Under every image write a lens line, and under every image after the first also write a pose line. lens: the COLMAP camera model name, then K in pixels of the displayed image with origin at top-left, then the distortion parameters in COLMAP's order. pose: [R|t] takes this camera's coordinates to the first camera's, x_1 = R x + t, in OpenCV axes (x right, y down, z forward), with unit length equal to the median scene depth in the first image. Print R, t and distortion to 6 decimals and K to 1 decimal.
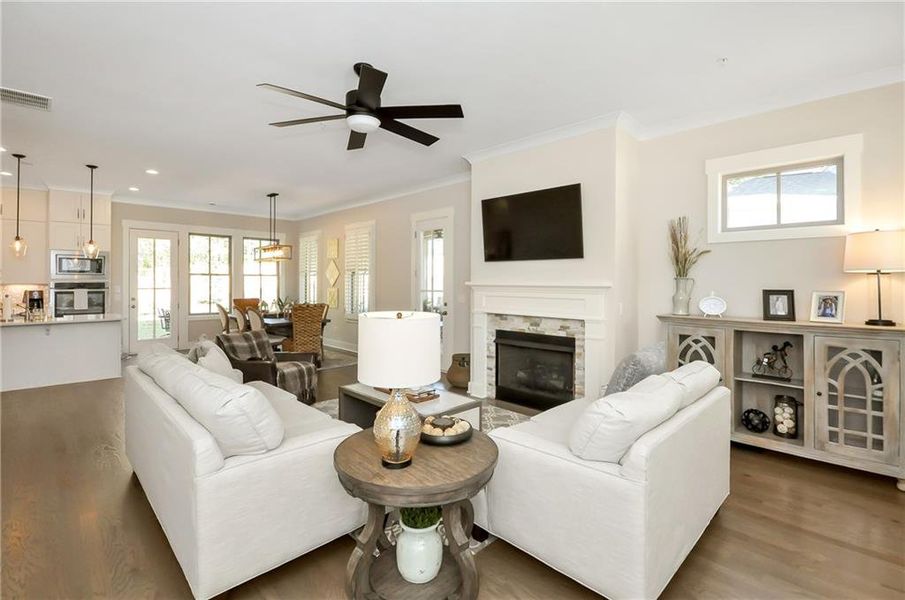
lens RADIAL K [[410.7, 0, 460.9], [0, 410.7, 287.4], [0, 0, 1]] dist [-0.002385, -0.001360]
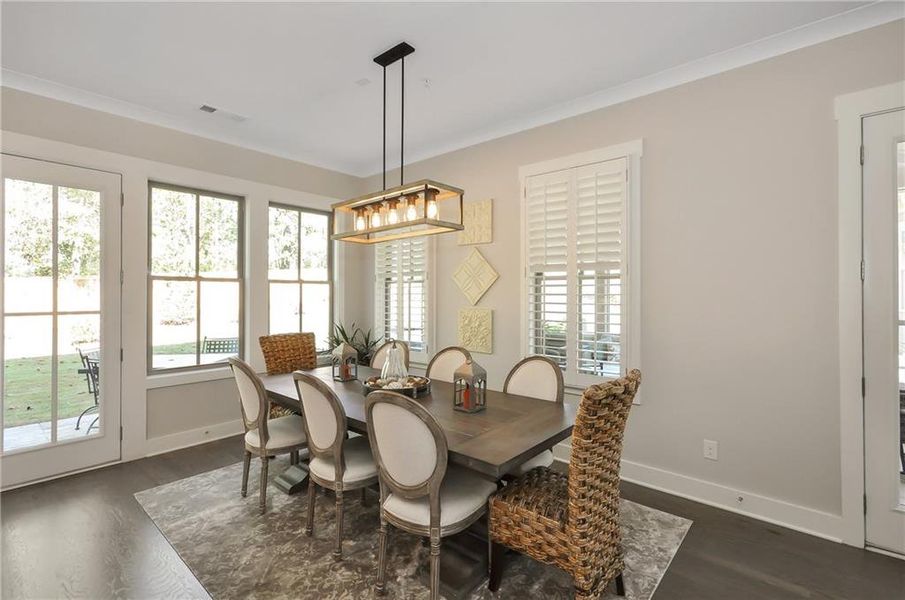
lens RADIAL K [[410.7, 0, 473.1], [0, 410.7, 296.9], [0, 0, 1]] dist [-0.002385, -0.001360]
pose [[0.996825, -0.001734, 0.079610, -0.420999], [0.001782, 0.999998, -0.000539, -0.012994], [-0.079609, 0.000679, 0.996826, 0.641157]]
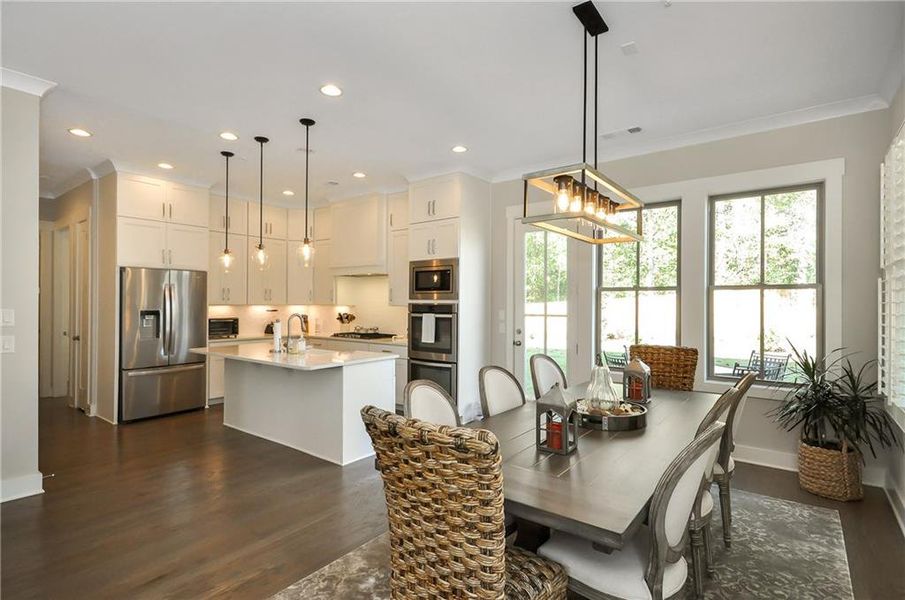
lens RADIAL K [[438.6, 0, 460.0], [0, 438.6, 301.4], [0, 0, 1]] dist [0.000953, -0.000175]
pose [[0.107548, -0.008815, -0.994161, -0.152984], [-0.014129, 0.999846, -0.010394, -0.009445], [0.994100, 0.015164, 0.107407, 0.888787]]
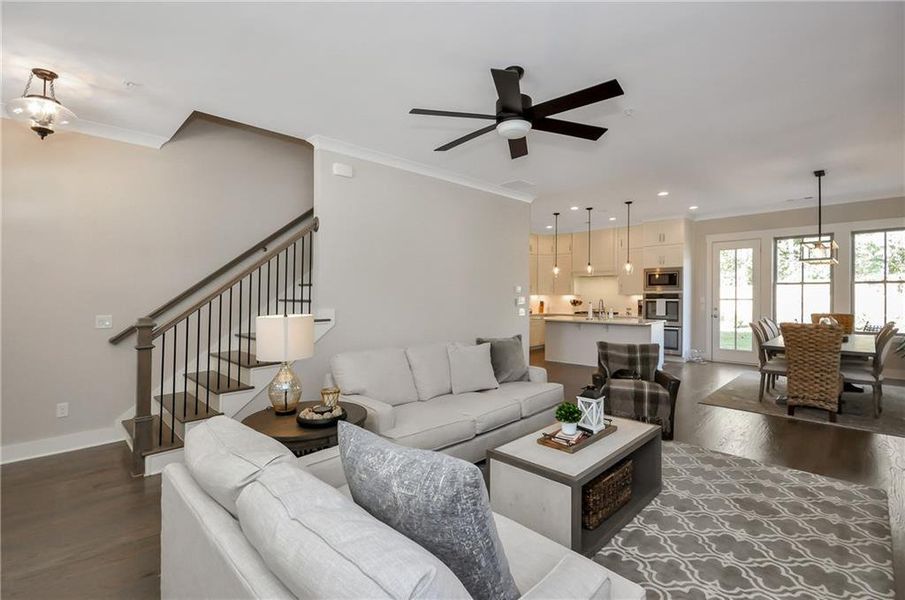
lens RADIAL K [[410.7, 0, 453.0], [0, 410.7, 295.3], [0, 0, 1]] dist [-0.002385, -0.001360]
pose [[-0.028924, -0.002170, -0.999579, 0.294094], [-0.006589, 0.999976, -0.001980, -0.000473], [0.999560, 0.006529, -0.028938, 0.375111]]
